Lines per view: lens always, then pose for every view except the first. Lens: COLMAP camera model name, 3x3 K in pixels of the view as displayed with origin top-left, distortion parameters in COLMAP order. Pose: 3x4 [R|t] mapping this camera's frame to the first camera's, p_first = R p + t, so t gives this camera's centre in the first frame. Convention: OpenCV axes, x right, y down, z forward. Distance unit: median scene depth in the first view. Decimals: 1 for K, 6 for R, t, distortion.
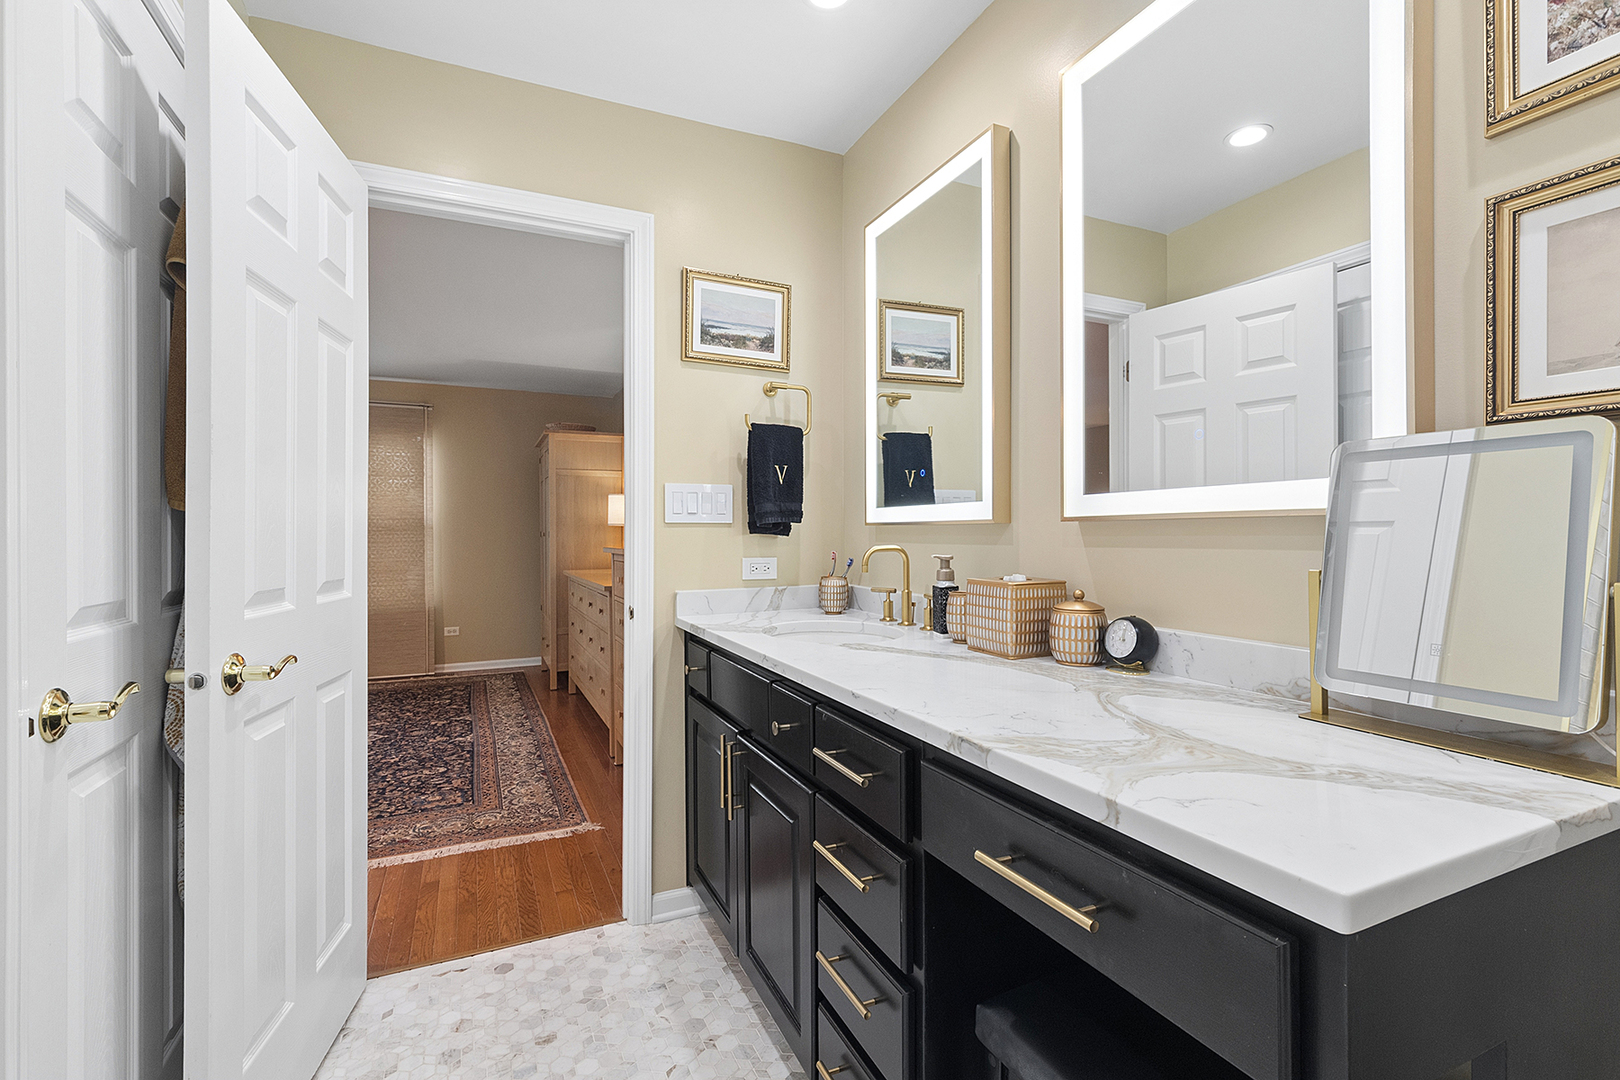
lens RADIAL K [[725.8, 0, 802.8], [0, 725.8, 533.7], [0, 0, 1]] dist [0.000858, -0.002068]
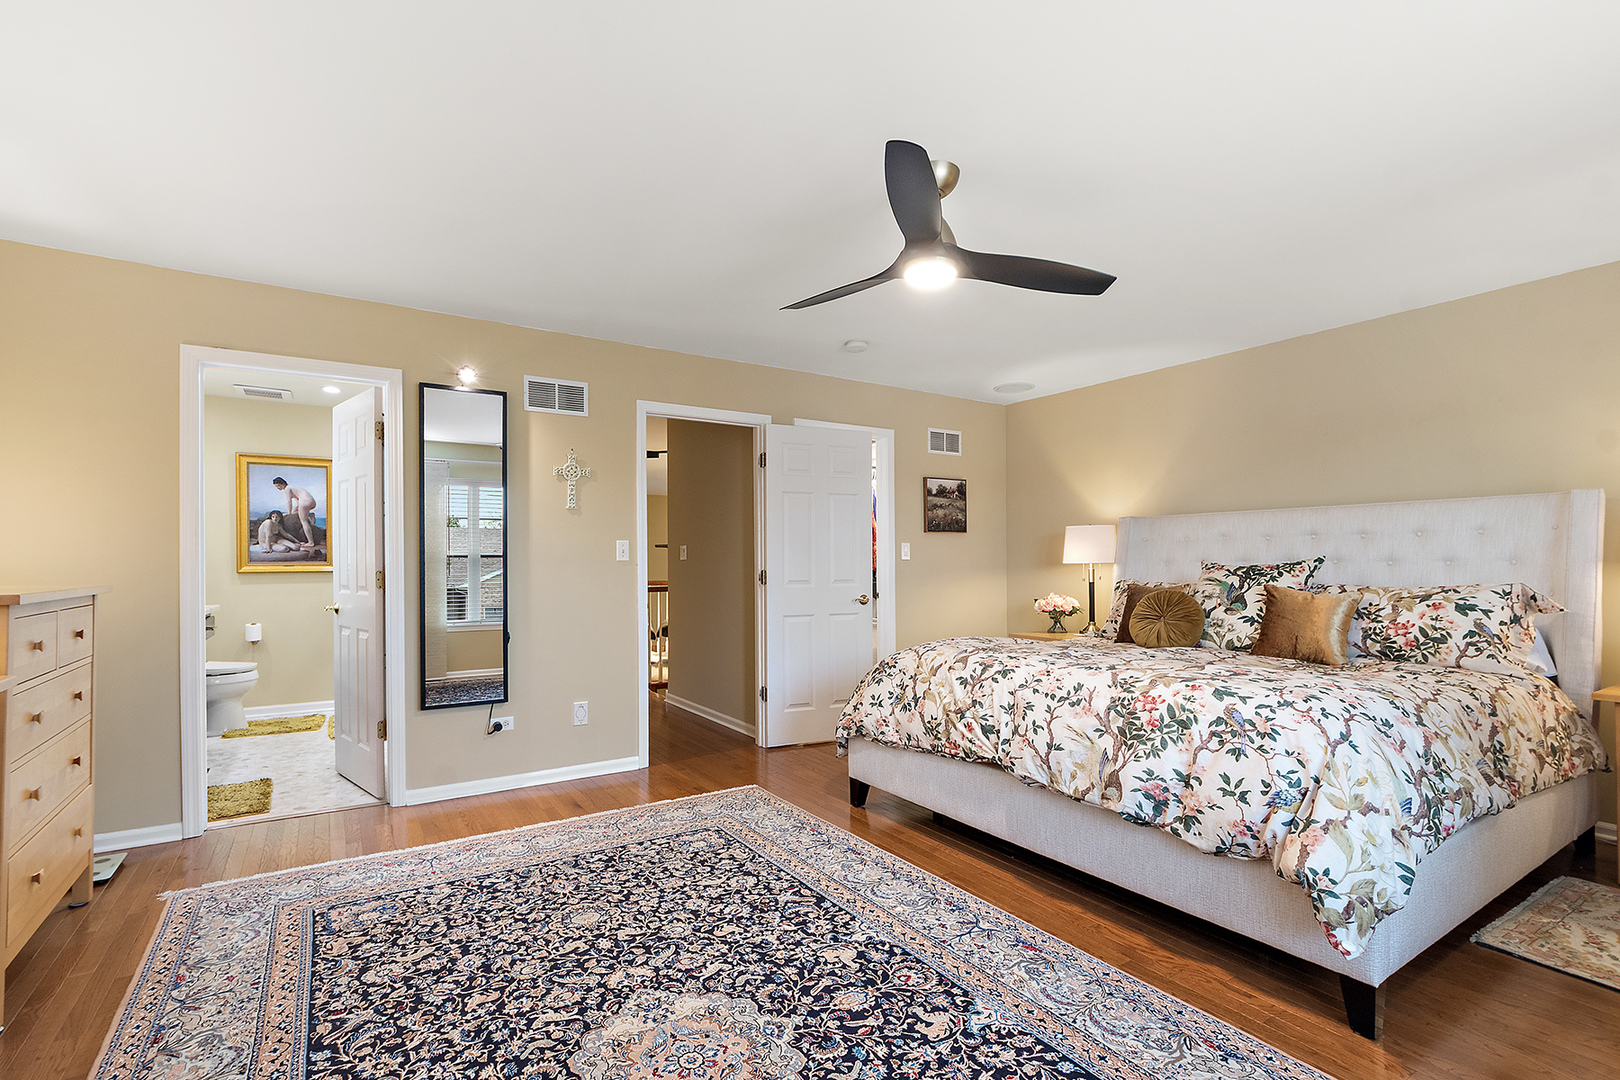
lens RADIAL K [[725.8, 0, 788.3], [0, 725.8, 564.7], [0, 0, 1]] dist [0.000858, -0.002068]
pose [[-0.990156, 0.005017, -0.139875, -0.485268], [0.004767, 0.999986, 0.002126, -0.000319], [0.139884, 0.001438, -0.990167, 1.050033]]
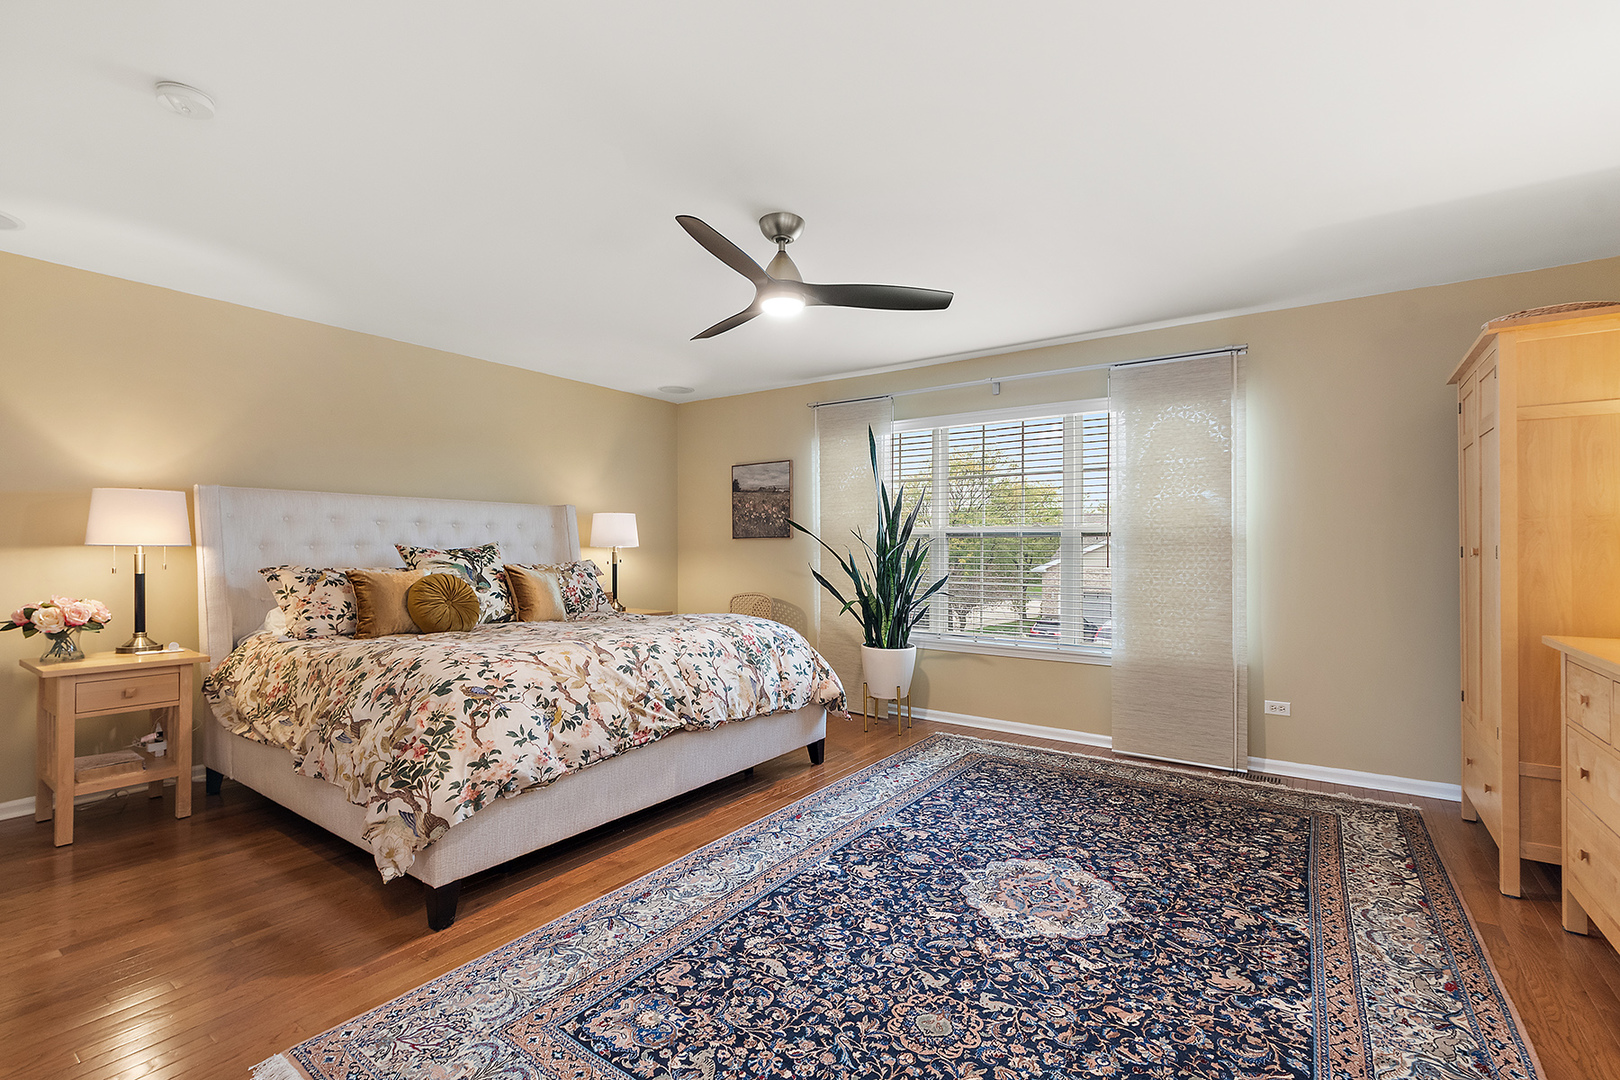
lens RADIAL K [[725.8, 0, 809.8], [0, 725.8, 545.6], [0, 0, 1]] dist [0.000858, -0.002068]
pose [[0.507748, 0.001626, -0.861504, -0.173657], [-0.004803, 0.999988, -0.000943, -0.001032], [0.861492, 0.004616, 0.507750, 0.386911]]
